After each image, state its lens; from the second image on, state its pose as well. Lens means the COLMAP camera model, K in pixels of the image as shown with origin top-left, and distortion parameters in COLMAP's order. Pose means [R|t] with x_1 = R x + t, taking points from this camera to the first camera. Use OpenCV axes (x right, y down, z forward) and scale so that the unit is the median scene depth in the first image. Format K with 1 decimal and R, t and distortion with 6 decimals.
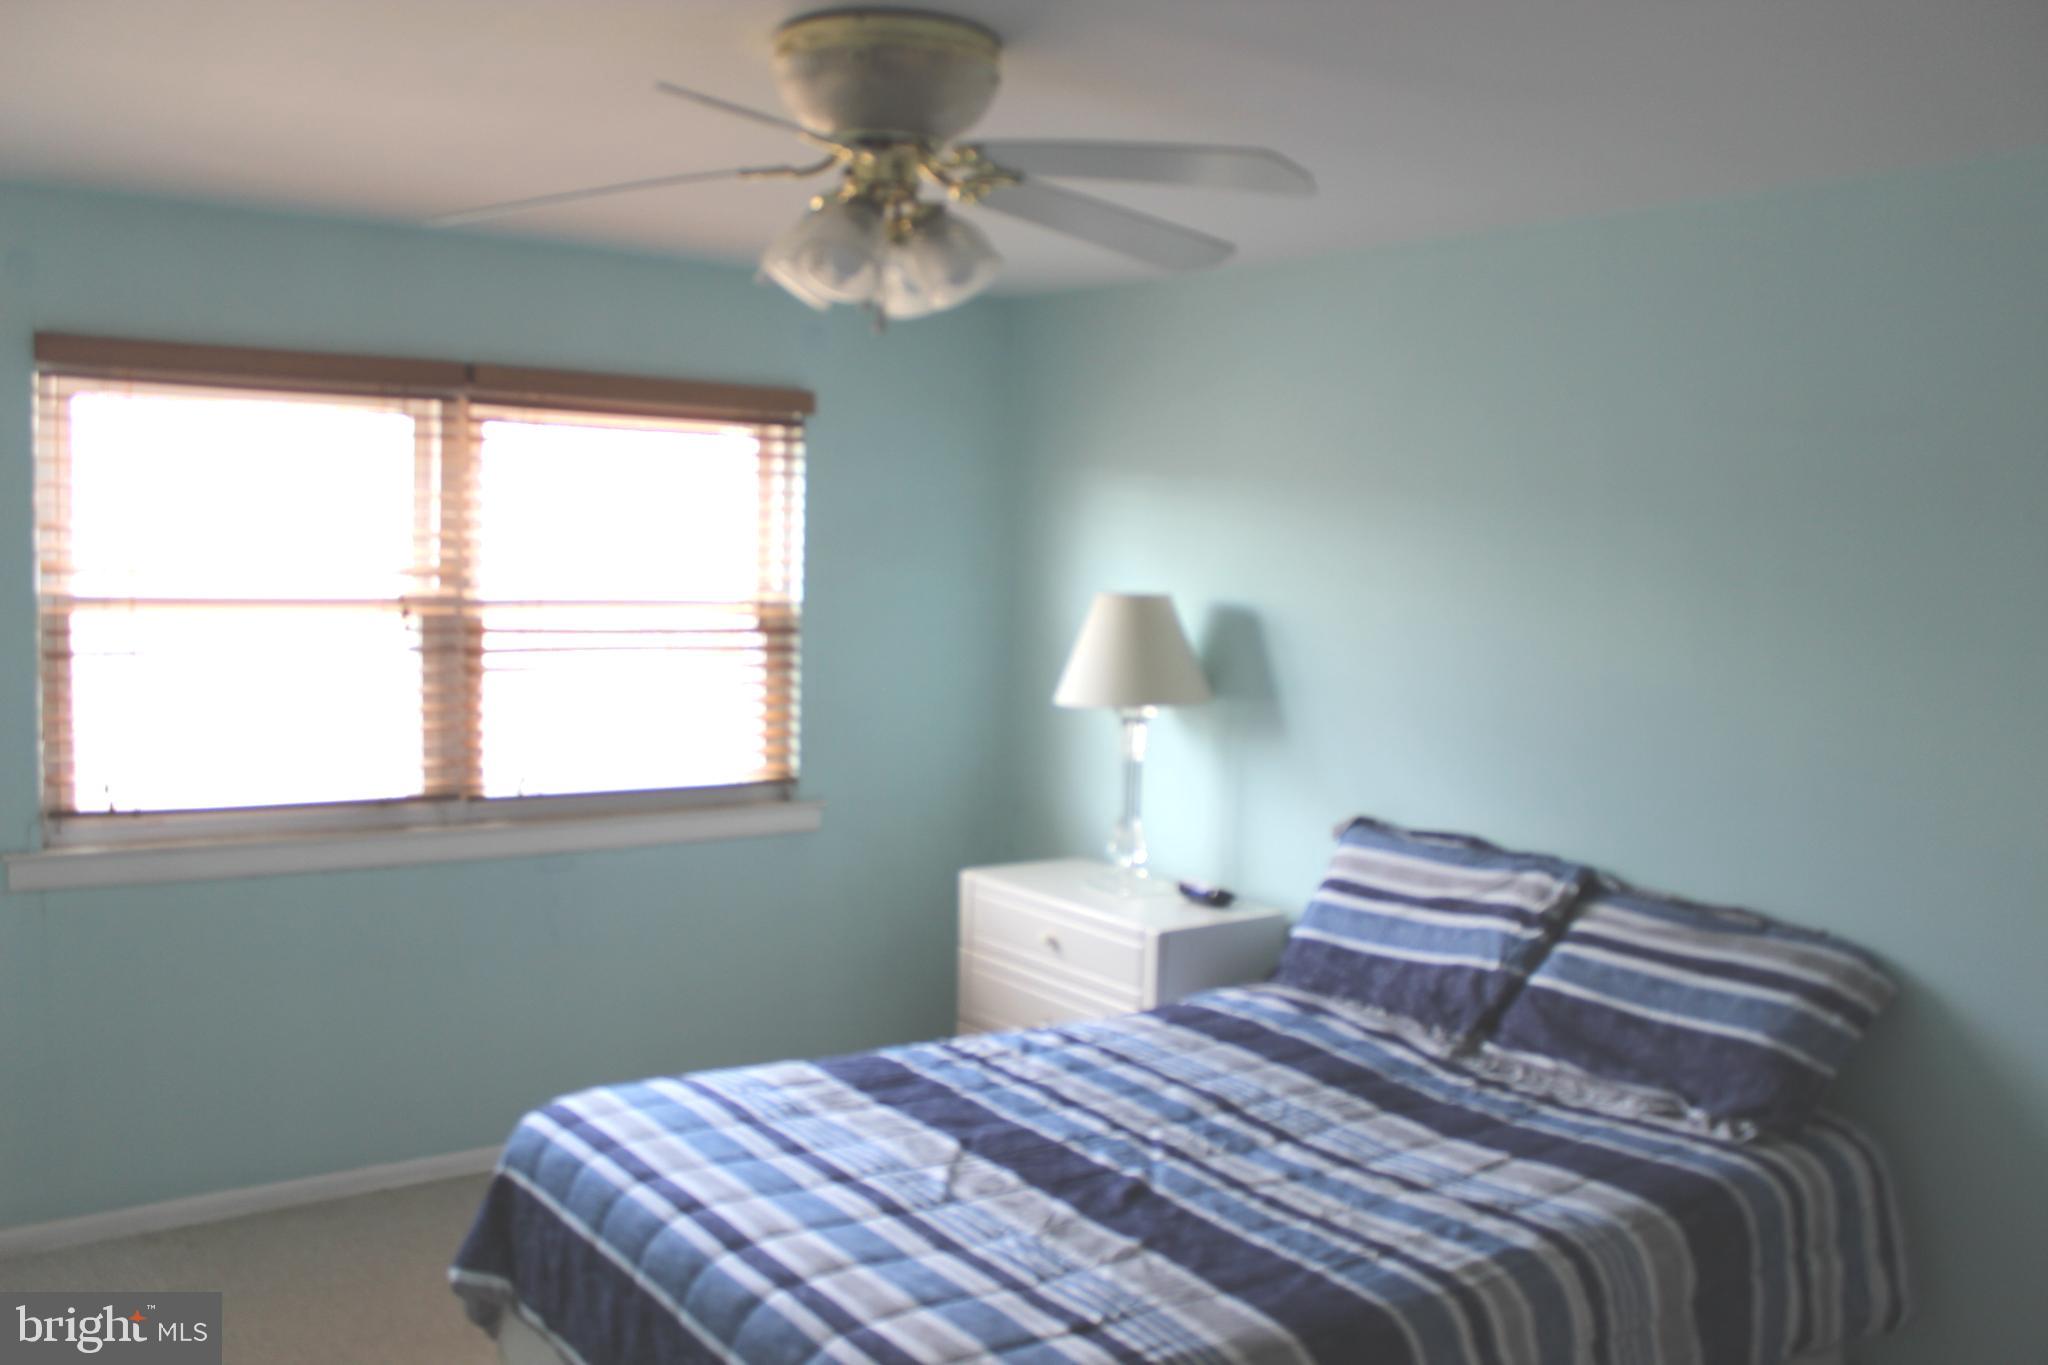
lens RADIAL K [[1740.1, 0, 1015.4], [0, 1740.1, 684.5], [0, 0, 1]] dist [-0.150721, 0.142751]
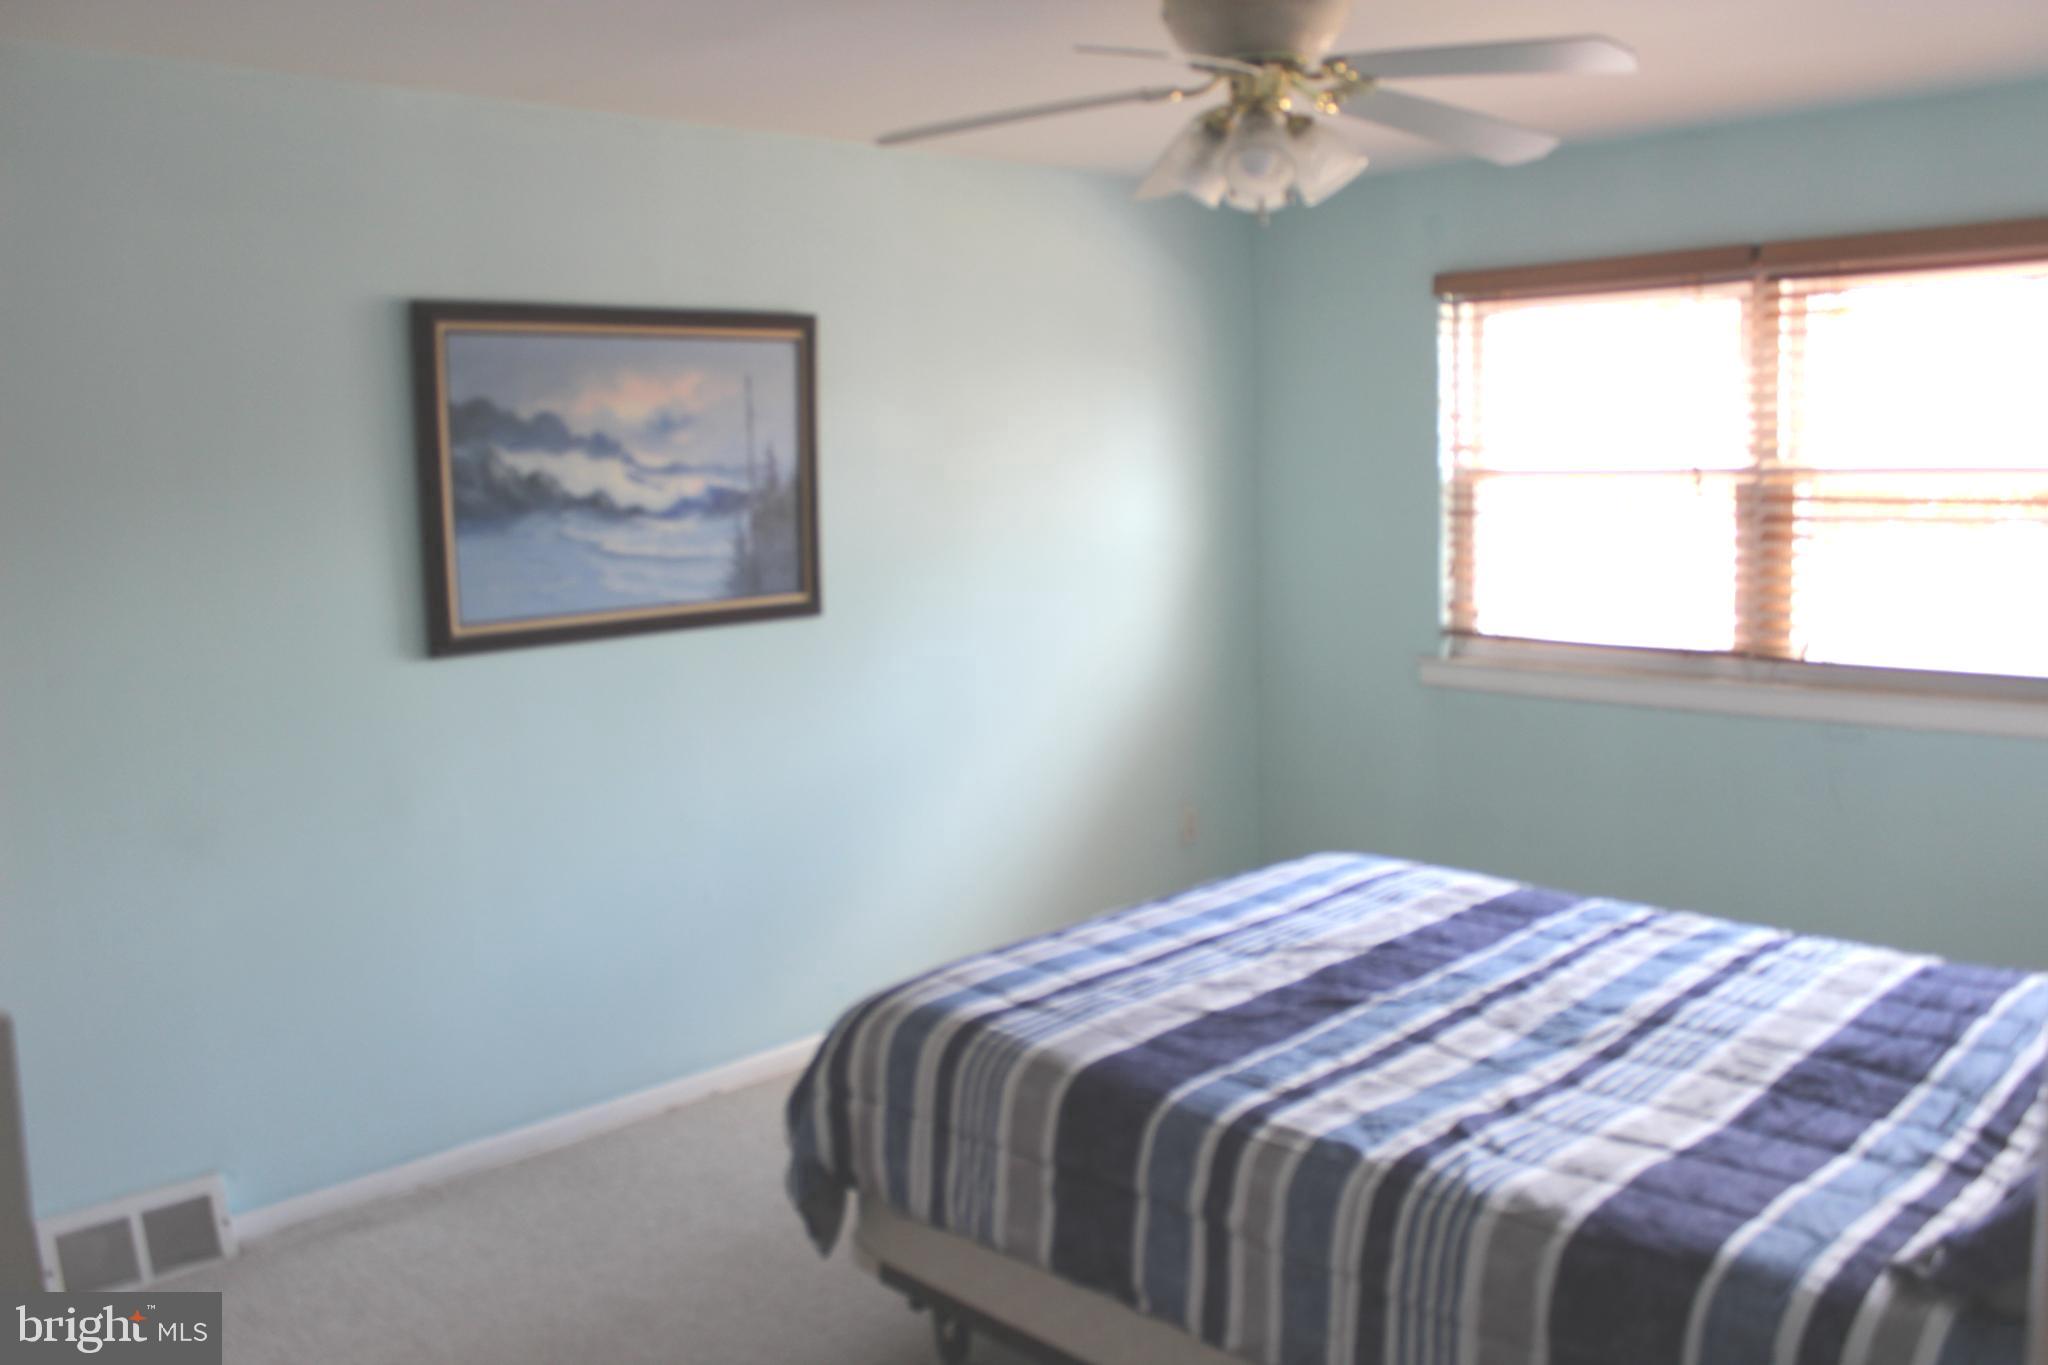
lens RADIAL K [[1740.1, 0, 1015.4], [0, 1740.1, 684.5], [0, 0, 1]] dist [-0.150721, 0.142751]
pose [[0.159619, 0.096316, -0.982469, 0.747451], [-0.044466, 0.994920, 0.090312, 0.010424], [0.986177, 0.029271, 0.163091, 0.442039]]
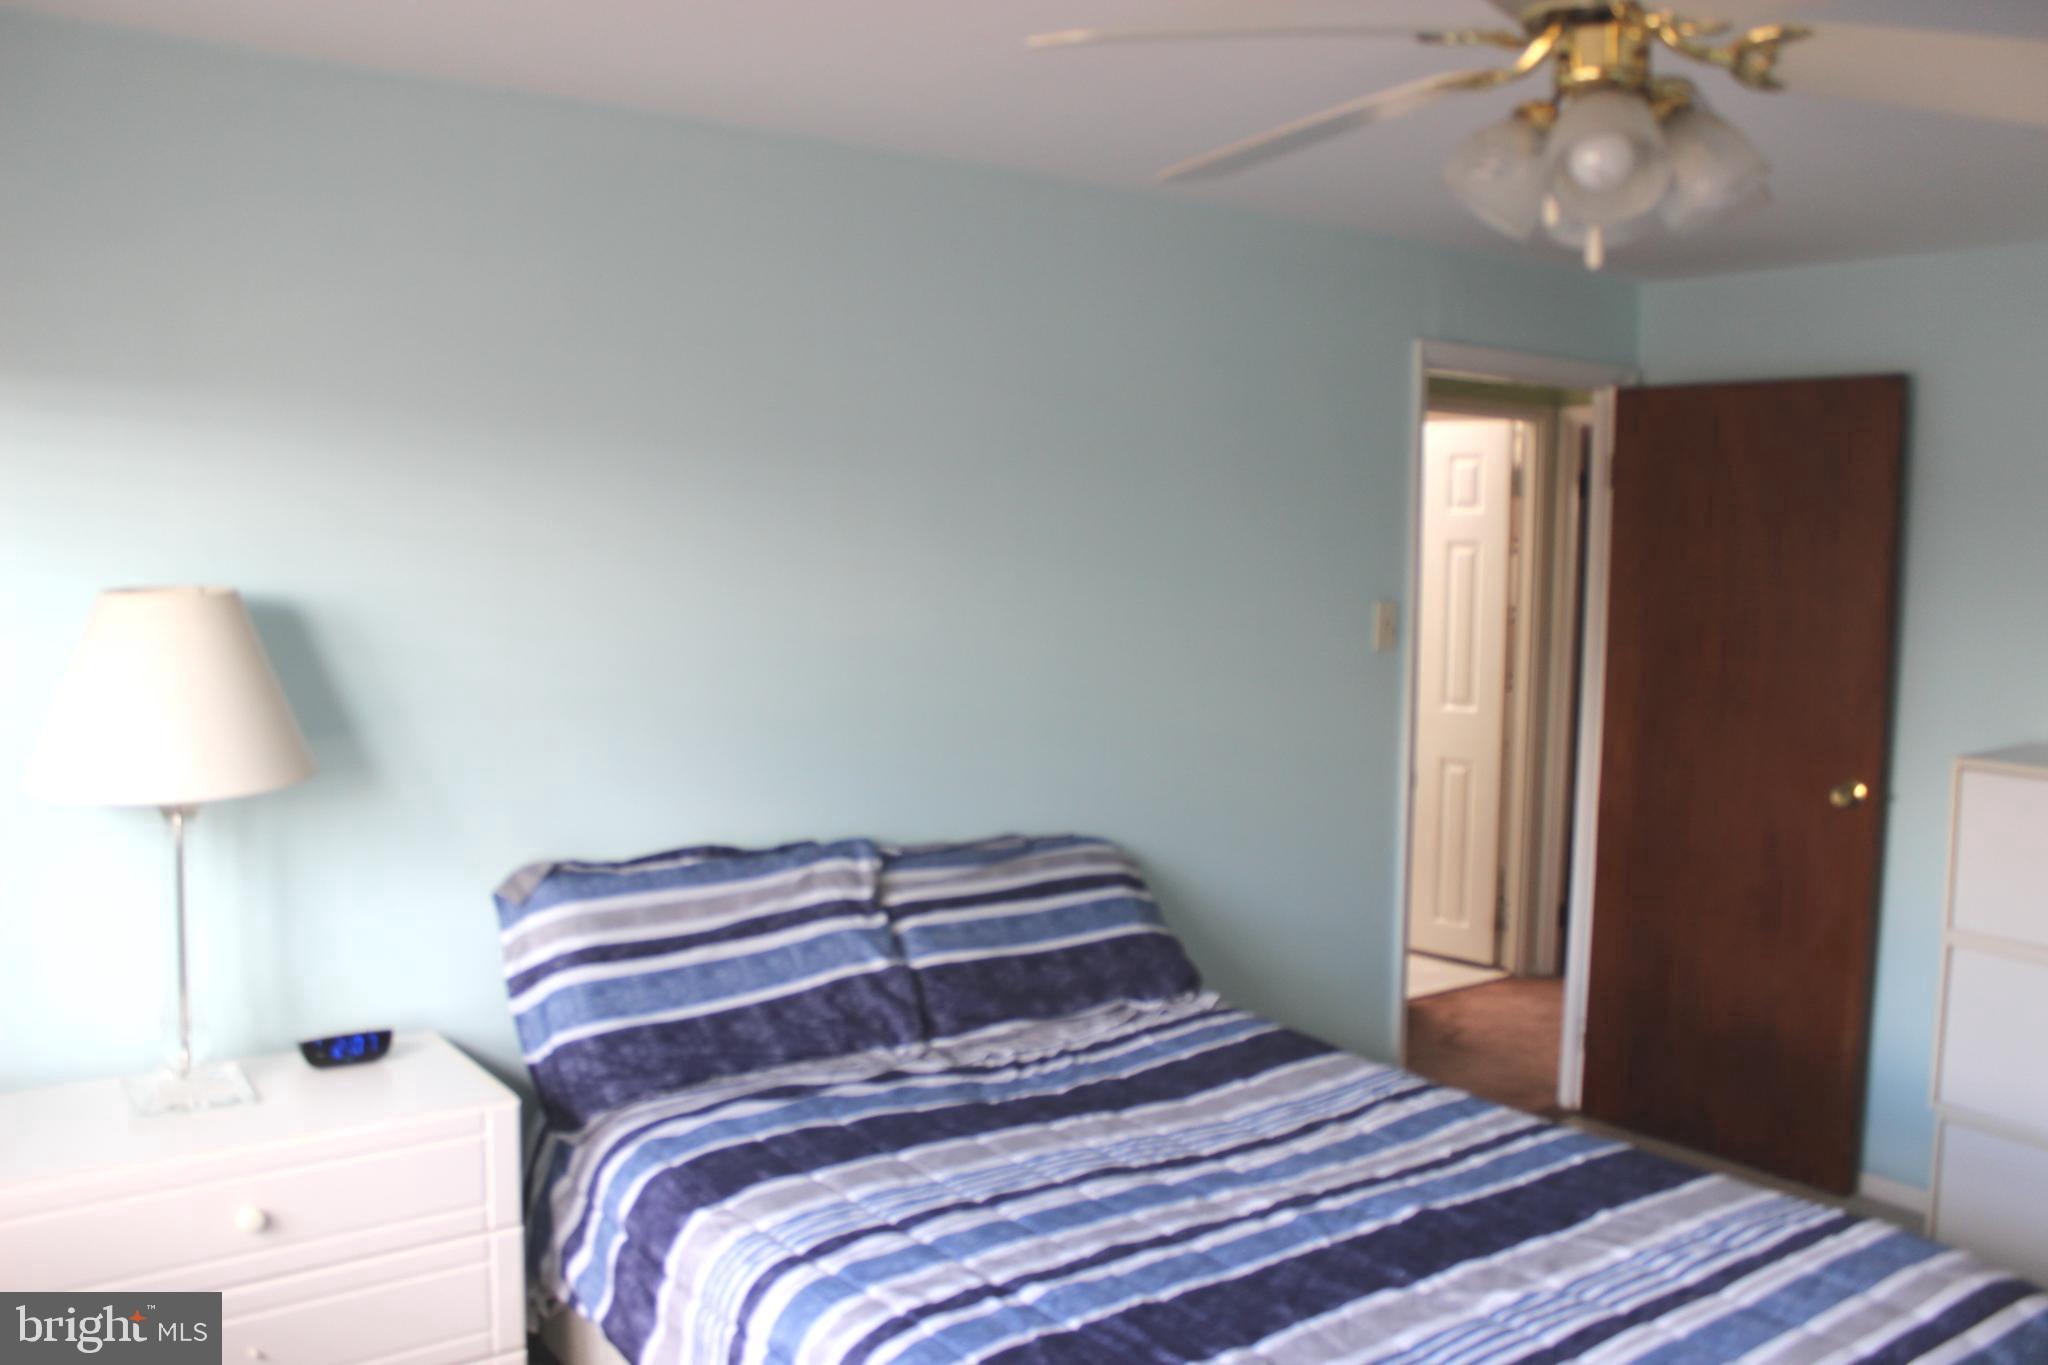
lens RADIAL K [[1740.1, 0, 1015.4], [0, 1740.1, 684.5], [0, 0, 1]] dist [-0.150721, 0.142751]
pose [[-0.007849, -0.126327, 0.991958, -0.581698], [0.058232, 0.990247, 0.126570, -0.091083], [-0.998272, 0.058757, -0.000416, 0.861164]]
